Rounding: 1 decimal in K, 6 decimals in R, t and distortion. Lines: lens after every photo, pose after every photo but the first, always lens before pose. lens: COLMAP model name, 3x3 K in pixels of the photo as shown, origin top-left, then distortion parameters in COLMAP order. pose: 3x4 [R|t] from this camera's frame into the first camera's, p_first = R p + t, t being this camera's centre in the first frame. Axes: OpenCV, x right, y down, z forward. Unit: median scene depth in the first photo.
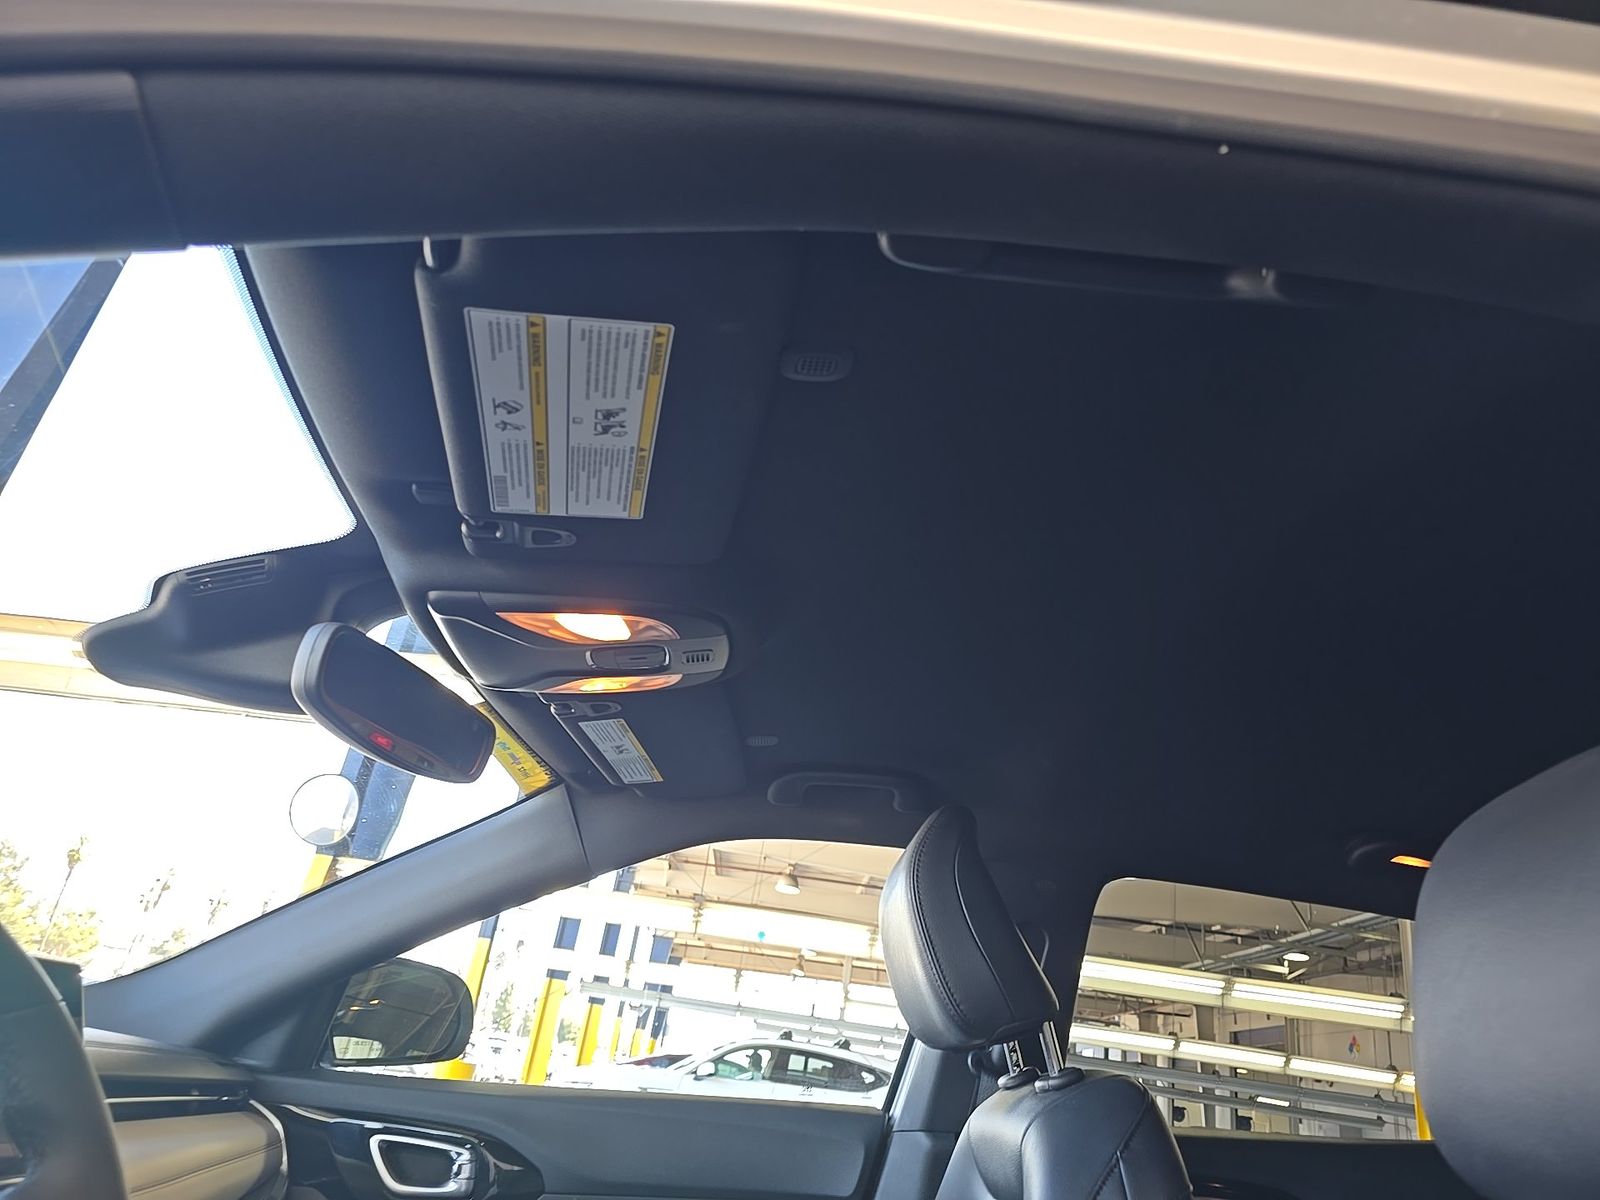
lens RADIAL K [[1070.0, 0, 795.9], [0, 1070.0, 593.0], [0, 0, 1]] dist [0.038609, -0.044156]
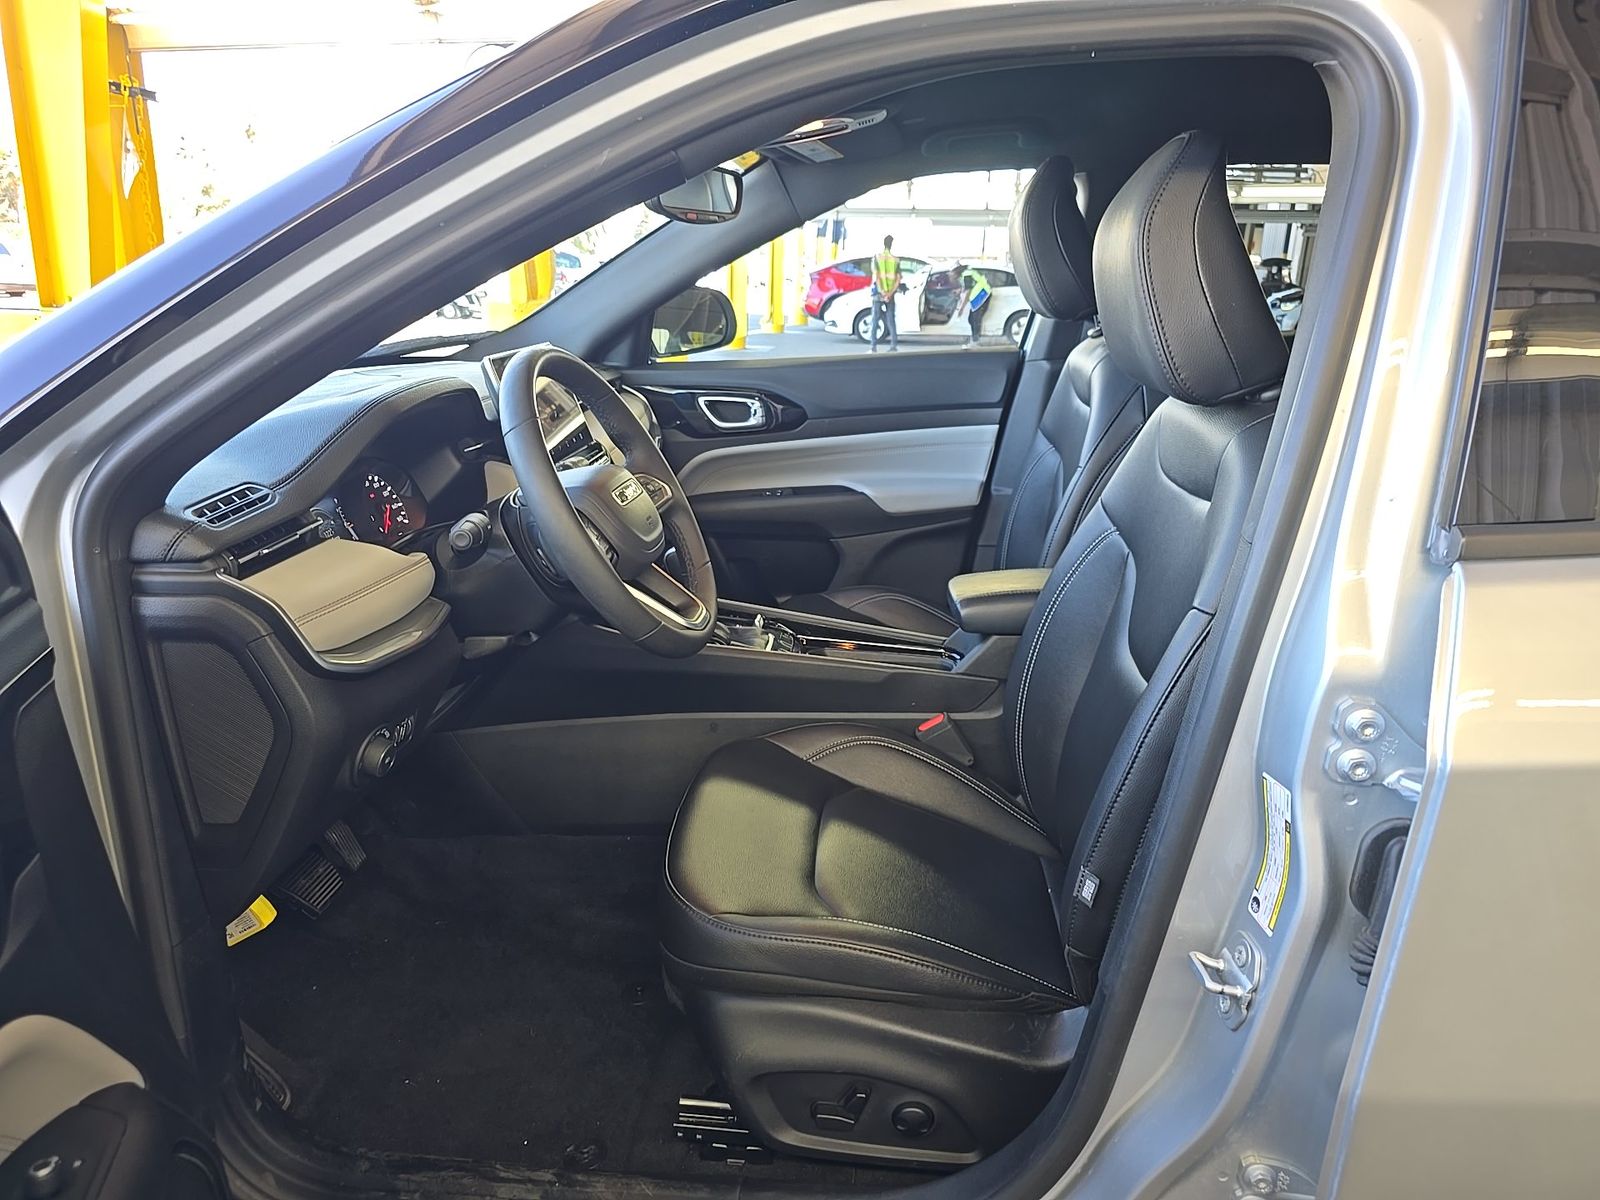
lens RADIAL K [[1070.0, 0, 795.9], [0, 1070.0, 593.0], [0, 0, 1]] dist [0.038609, -0.044156]
pose [[0.981330, -0.059170, -0.183005, 0.033785], [0.164281, 0.752672, 0.637570, -0.288533], [0.100018, -0.655731, 0.748340, -0.399594]]
